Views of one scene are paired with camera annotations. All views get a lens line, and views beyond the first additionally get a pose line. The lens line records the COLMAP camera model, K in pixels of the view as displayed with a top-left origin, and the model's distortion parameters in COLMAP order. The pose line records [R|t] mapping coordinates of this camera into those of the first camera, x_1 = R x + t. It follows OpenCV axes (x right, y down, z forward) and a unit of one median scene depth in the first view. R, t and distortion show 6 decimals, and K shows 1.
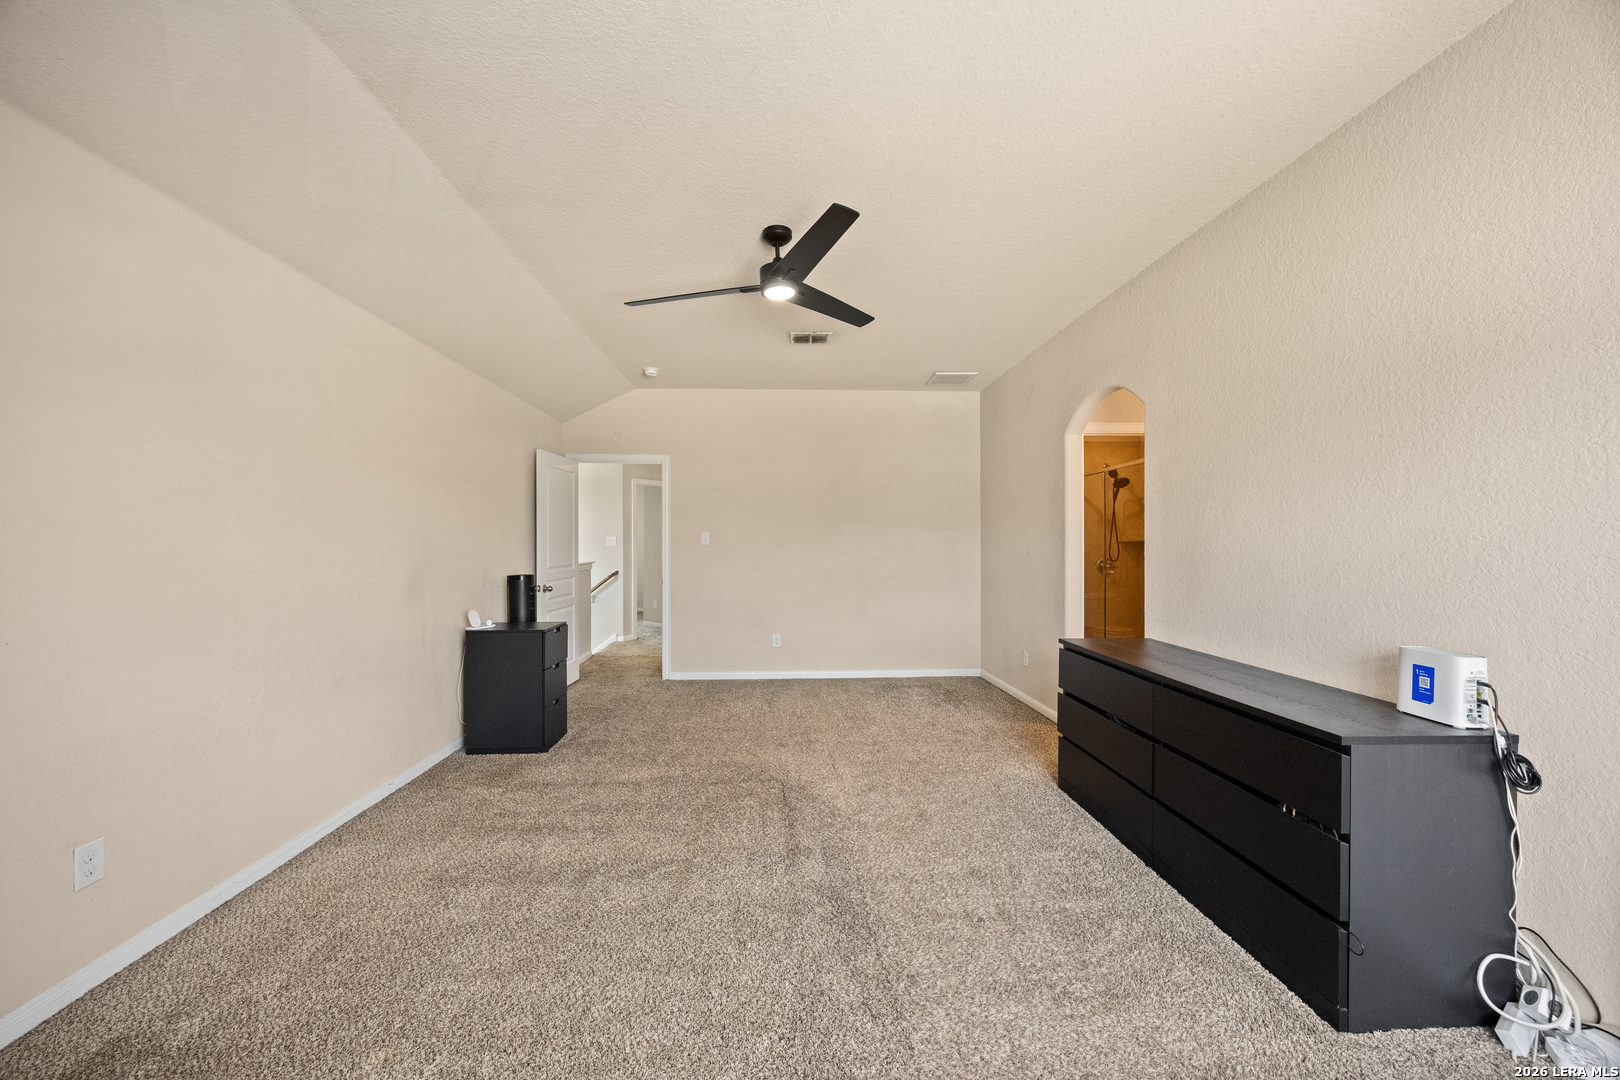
lens RADIAL K [[621.9, 0, 811.6], [0, 621.9, 545.7], [0, 0, 1]] dist [-0.000570, -0.000190]
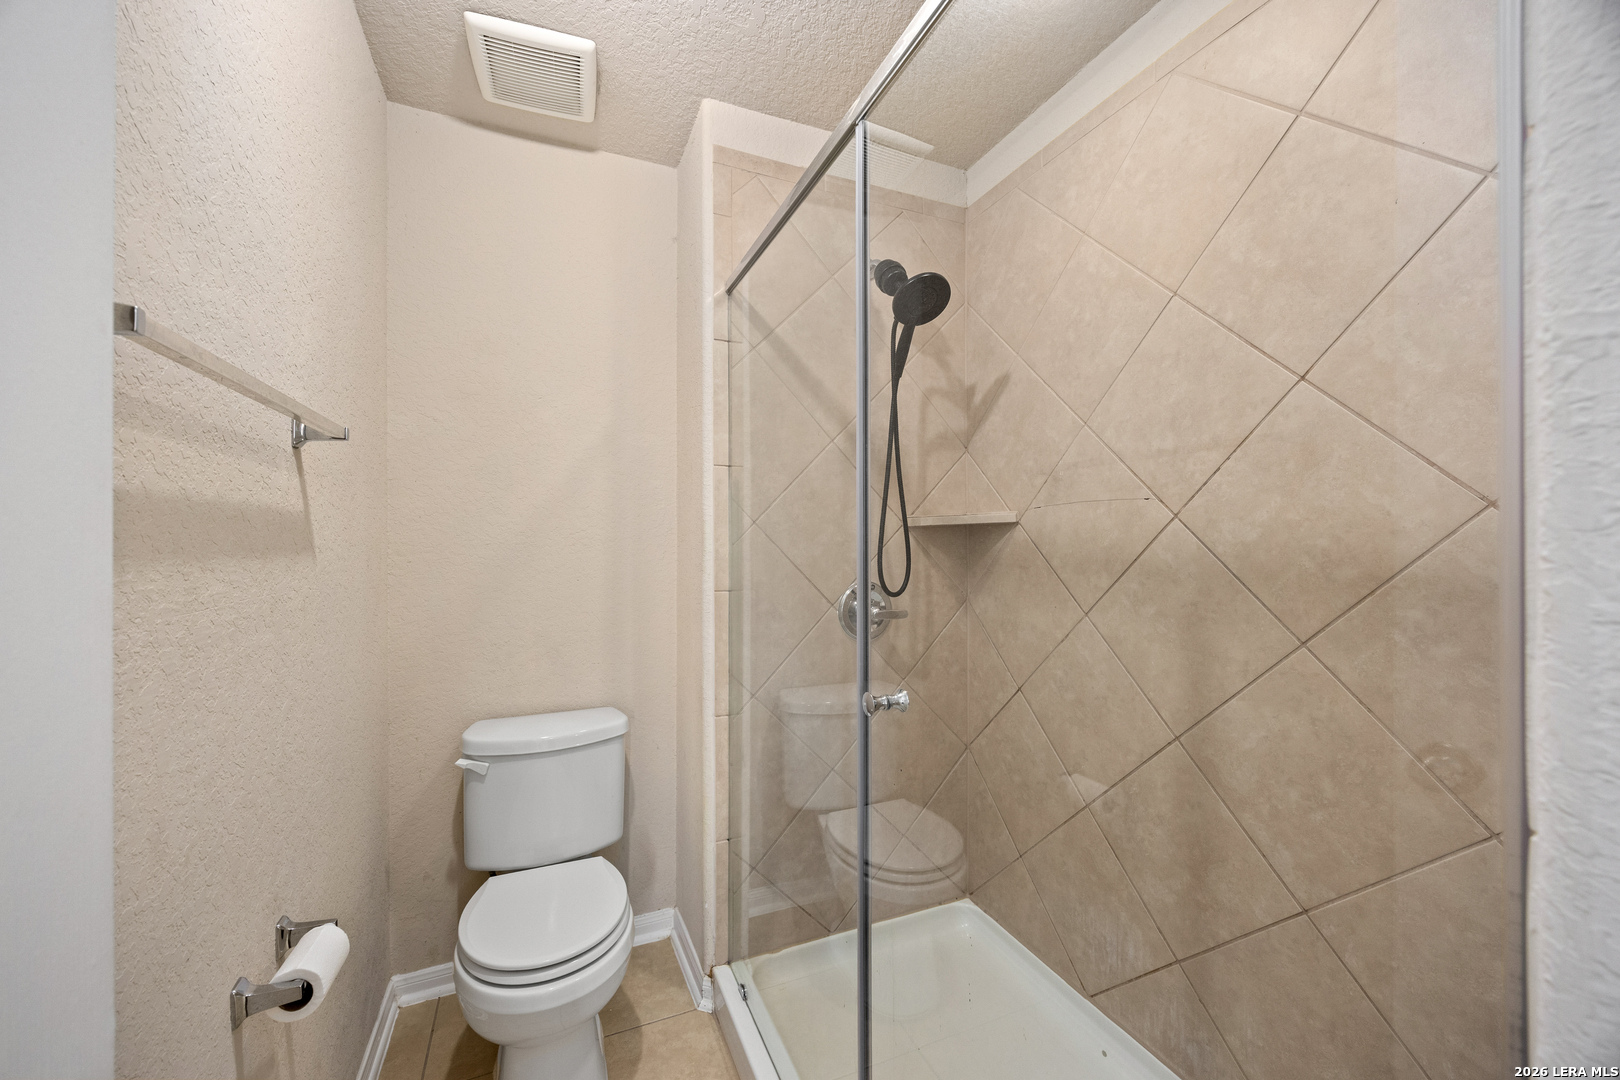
lens RADIAL K [[621.9, 0, 807.9], [0, 621.9, 538.2], [0, 0, 1]] dist [-0.000570, -0.000190]
pose [[0.935650, -0.003973, 0.352906, 0.349327], [0.005260, 0.999983, -0.002688, -0.000684], [-0.352889, 0.004371, 0.935655, 0.748690]]
